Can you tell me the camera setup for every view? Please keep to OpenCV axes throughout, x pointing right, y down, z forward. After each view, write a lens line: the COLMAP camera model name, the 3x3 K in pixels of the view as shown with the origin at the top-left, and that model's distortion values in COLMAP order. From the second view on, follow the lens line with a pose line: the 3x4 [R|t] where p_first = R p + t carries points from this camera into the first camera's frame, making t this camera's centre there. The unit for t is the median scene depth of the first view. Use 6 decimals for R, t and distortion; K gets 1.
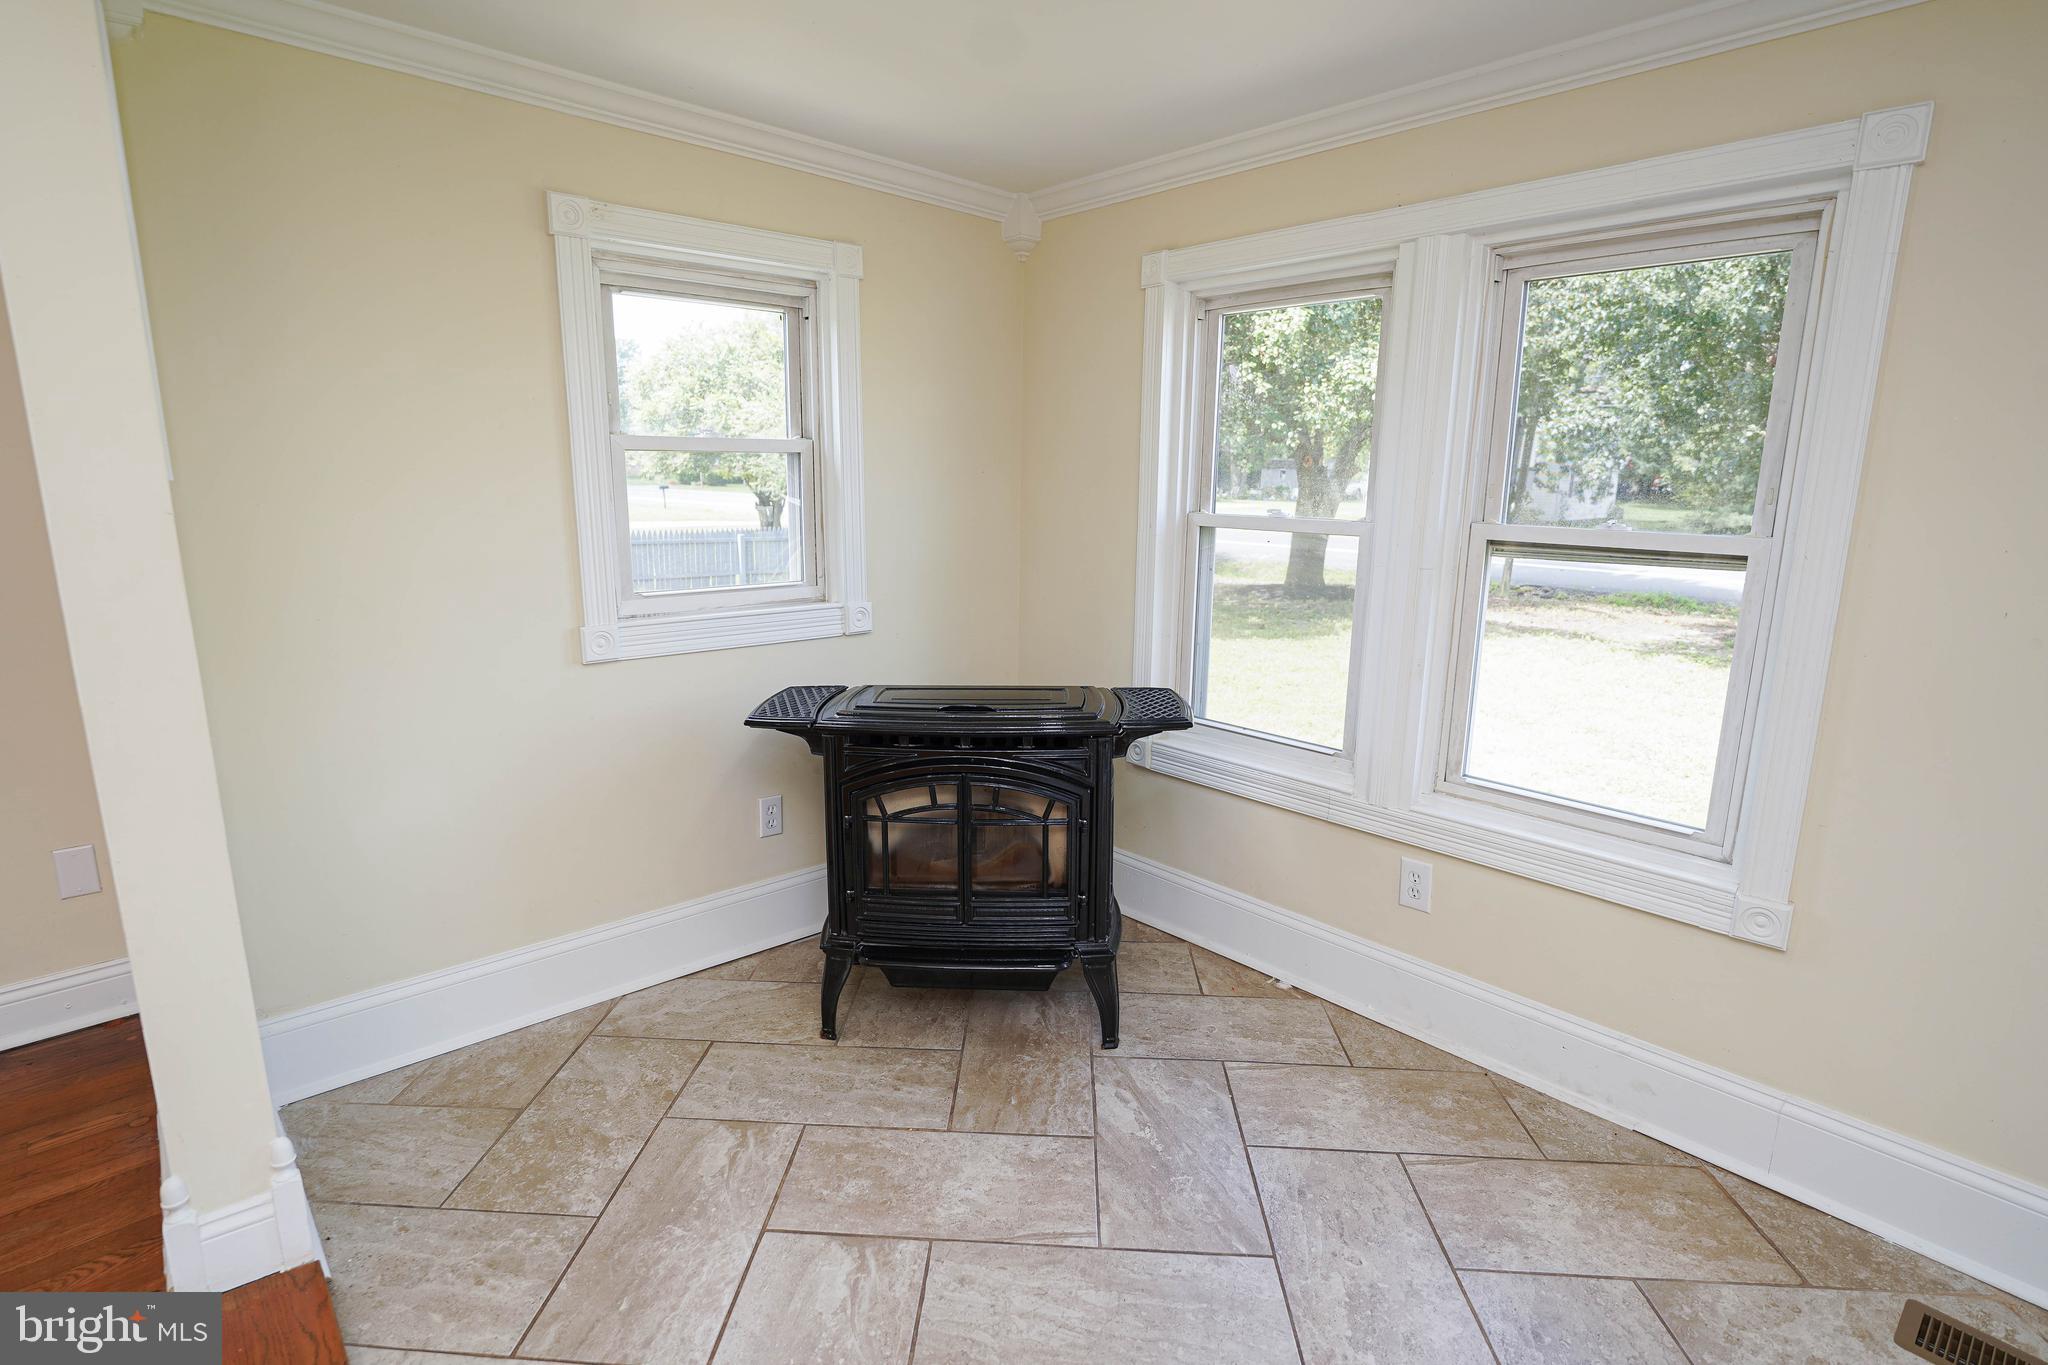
lens RADIAL K [[983.5, 0, 978.3], [0, 983.5, 682.2], [0, 0, 1]] dist [-0.013595, 0.001998]
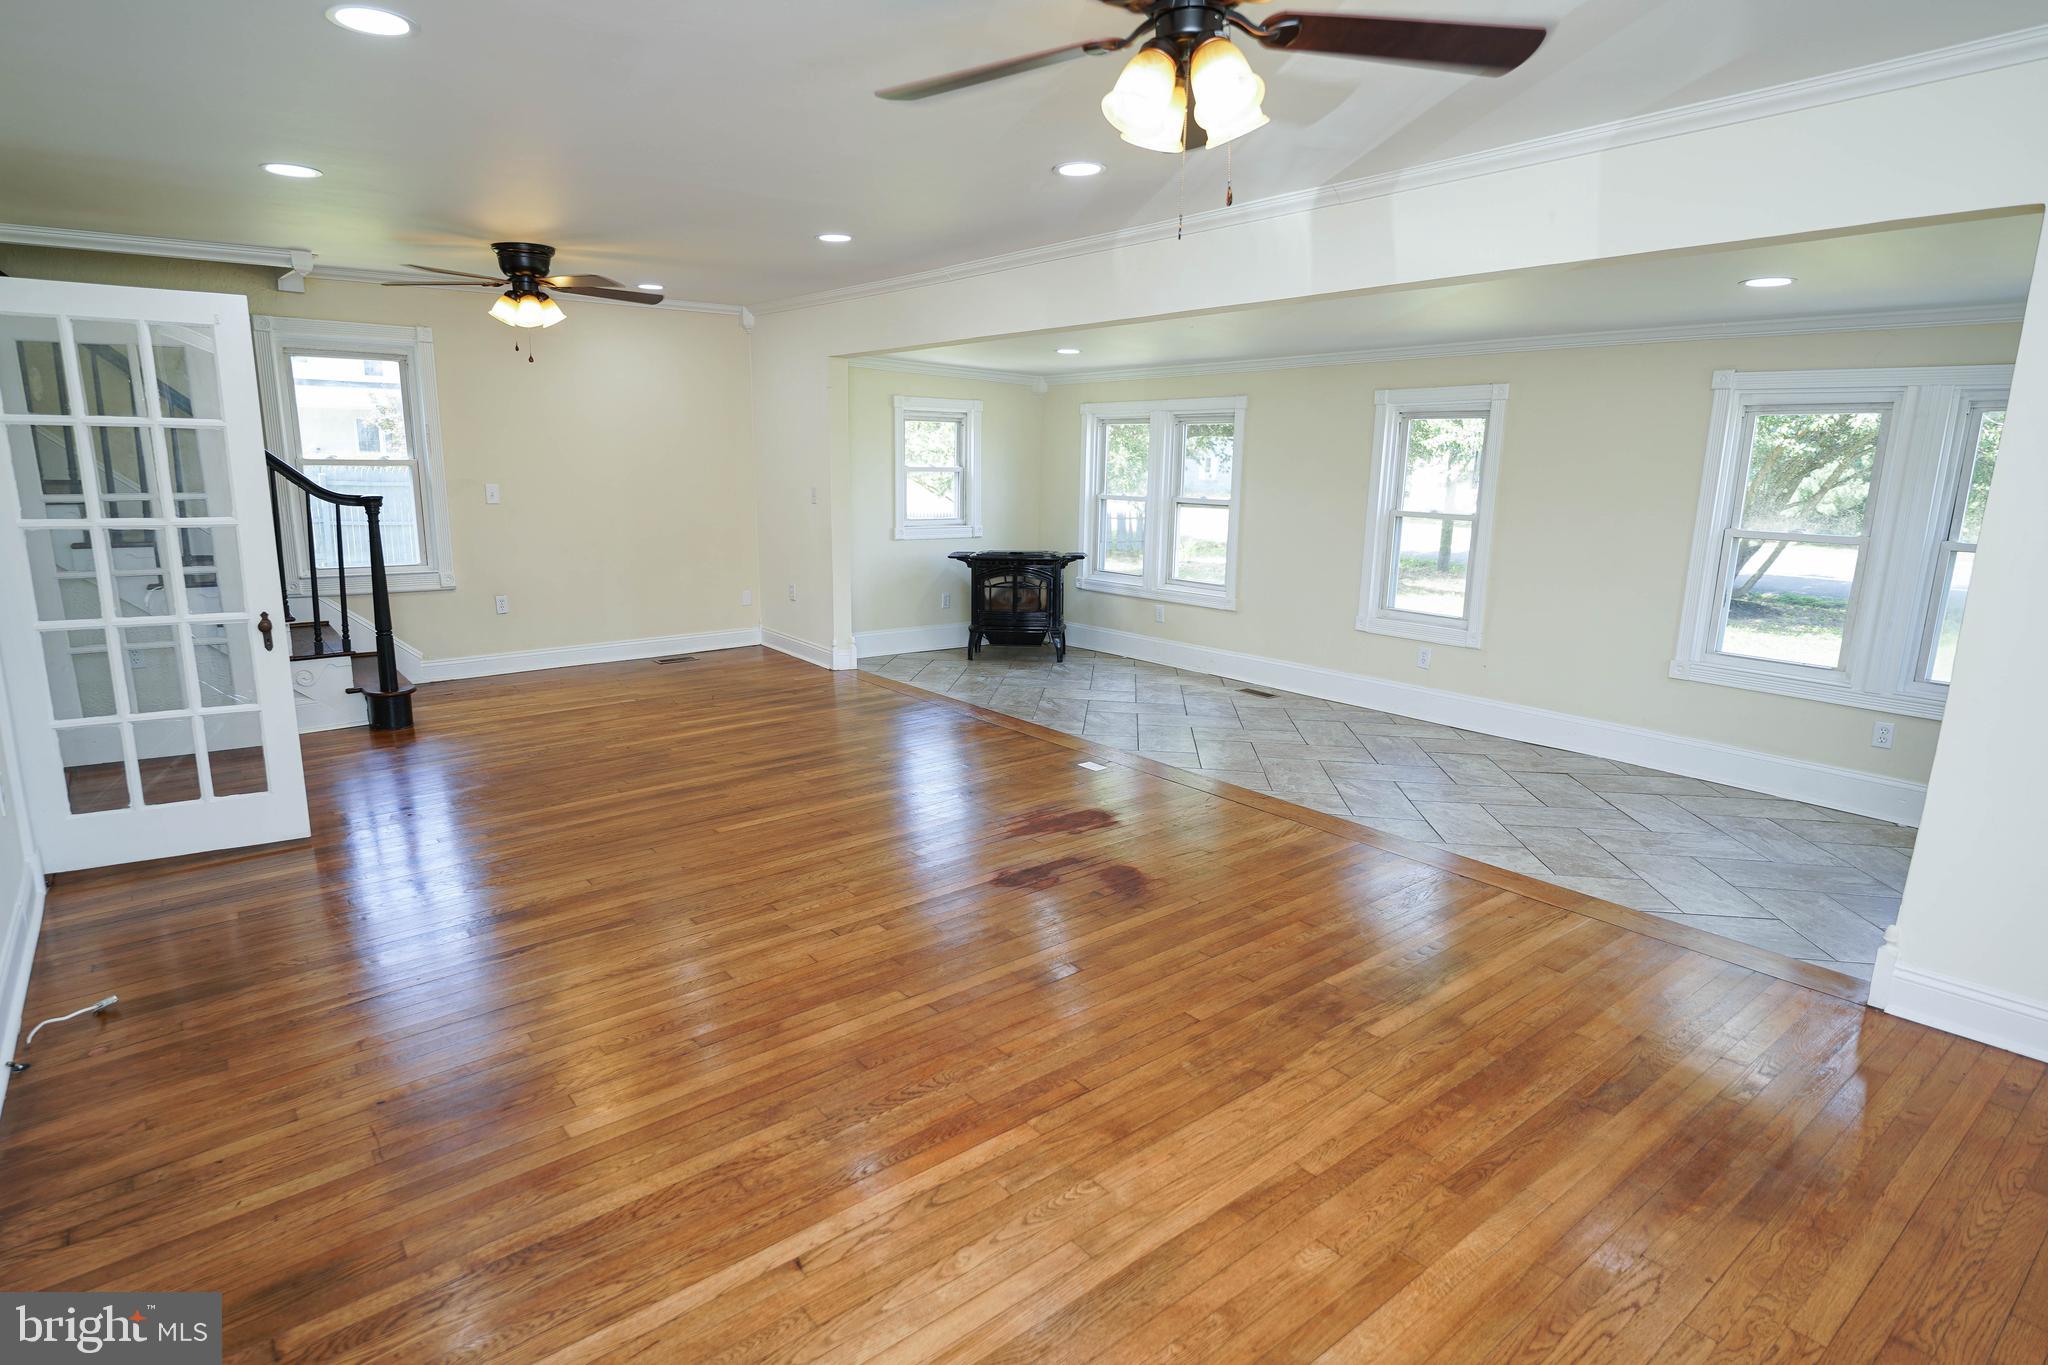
lens RADIAL K [[1088.8, 0, 1017.1], [0, 1088.8, 669.3], [0, 0, 1]] dist [0.004468, -0.000941]
pose [[0.999667, 0.013062, -0.022239, 0.075489], [-0.013476, 0.999737, -0.018547, 0.472181], [0.021991, 0.018841, 0.999581, -2.552874]]
